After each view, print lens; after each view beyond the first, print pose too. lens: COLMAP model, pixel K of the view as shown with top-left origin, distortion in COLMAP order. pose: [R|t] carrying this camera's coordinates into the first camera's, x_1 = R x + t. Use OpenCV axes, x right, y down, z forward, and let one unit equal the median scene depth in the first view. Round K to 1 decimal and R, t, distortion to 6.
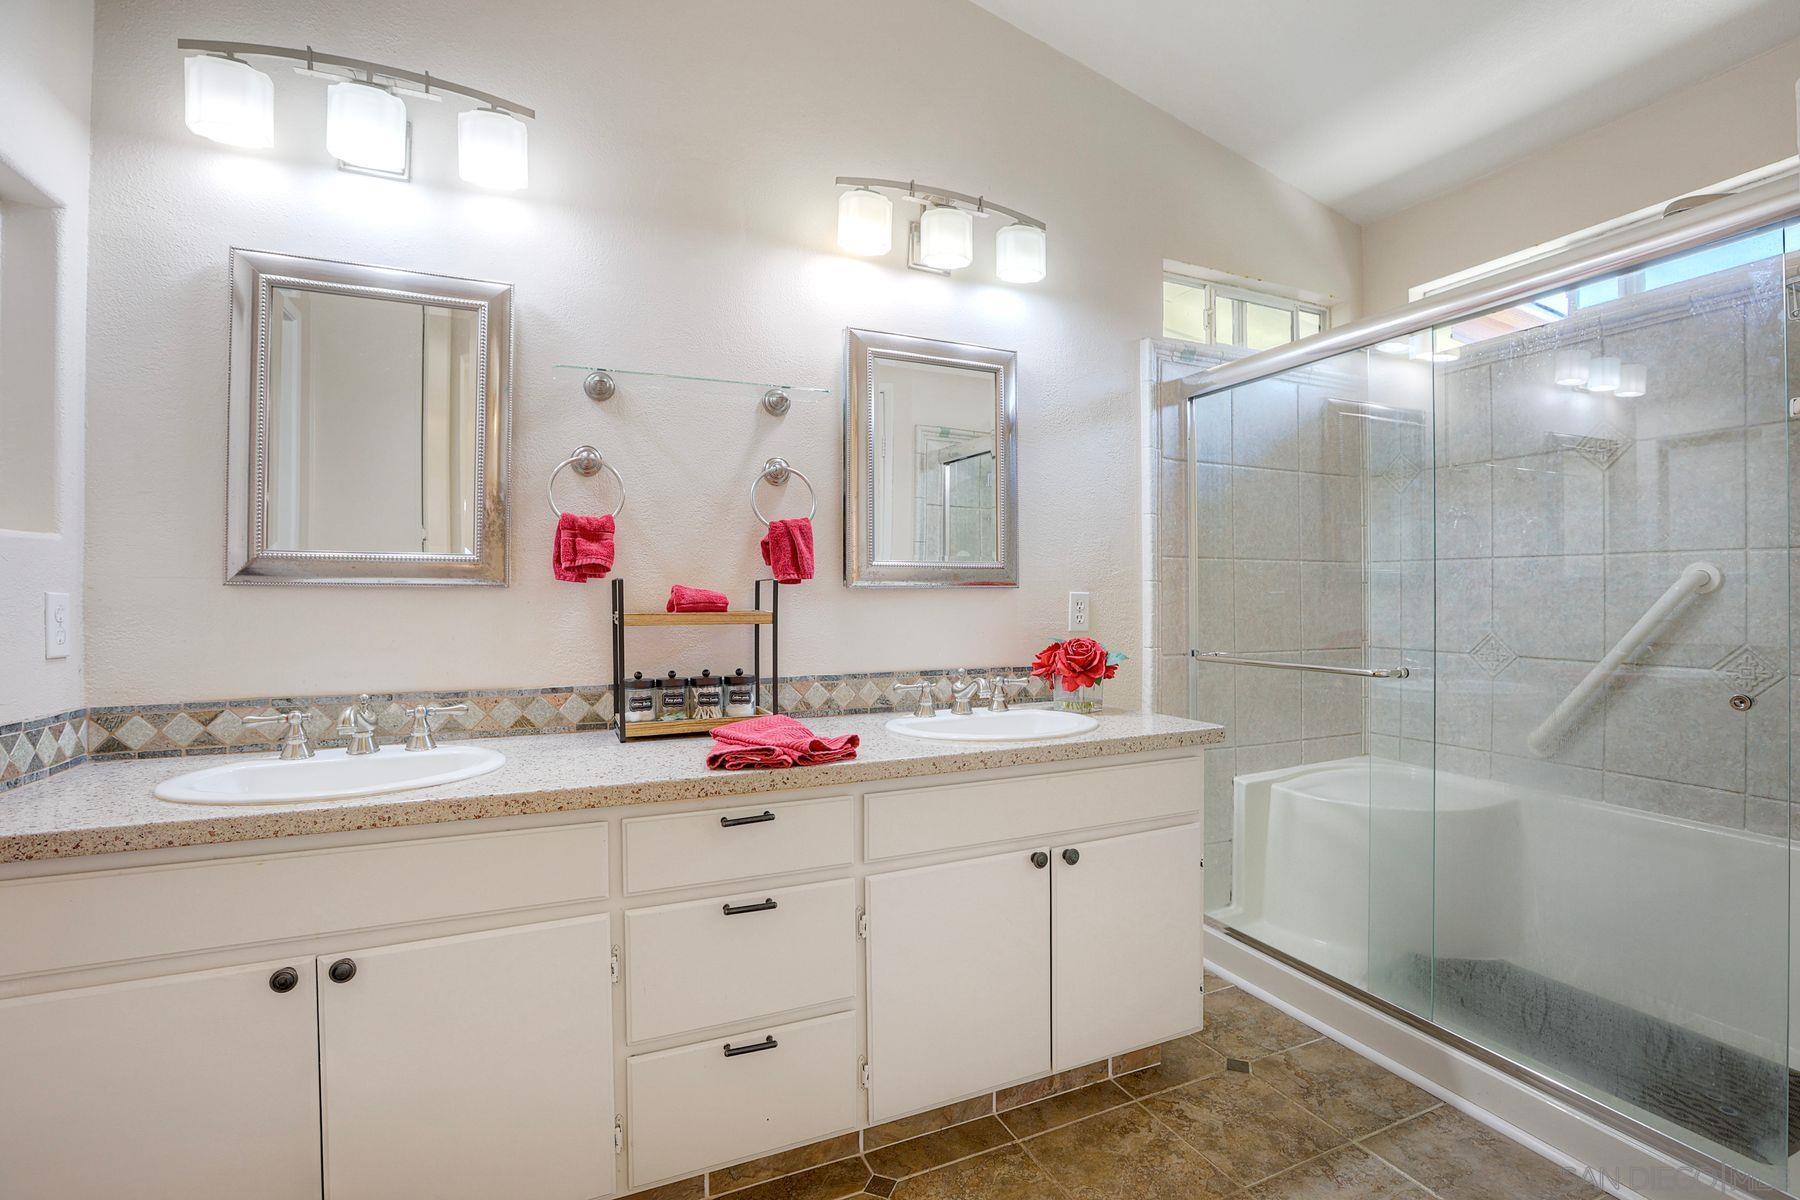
lens RADIAL K [[837.6, 0, 904.6], [0, 837.6, 593.2], [0, 0, 1]] dist [-0.064046, 0.025890]
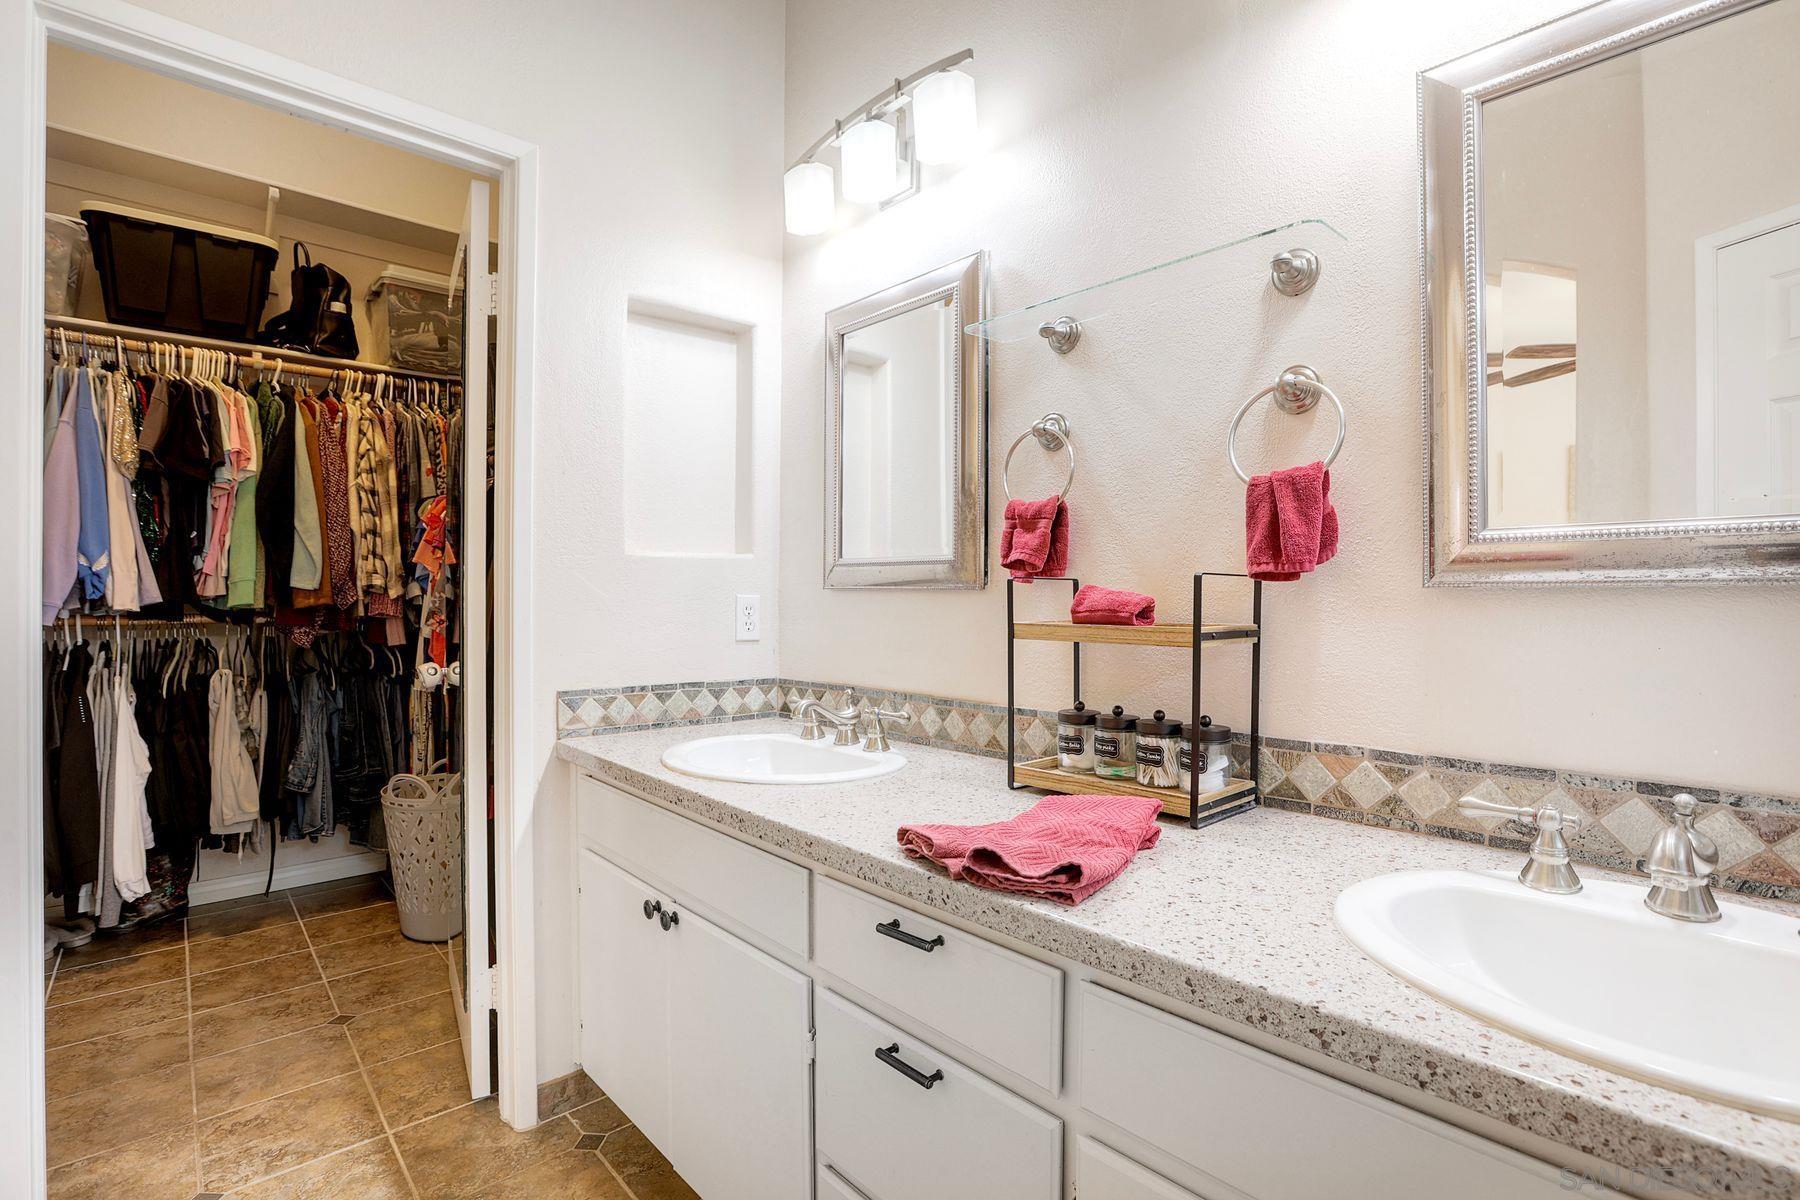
lens RADIAL K [[837.6, 0, 904.6], [0, 837.6, 593.2], [0, 0, 1]] dist [-0.064046, 0.025890]
pose [[0.313950, -0.002614, -0.949436, 0.347571], [-0.002597, 0.999990, -0.003612, 0.000781], [0.949436, 0.003600, 0.313940, 0.624874]]
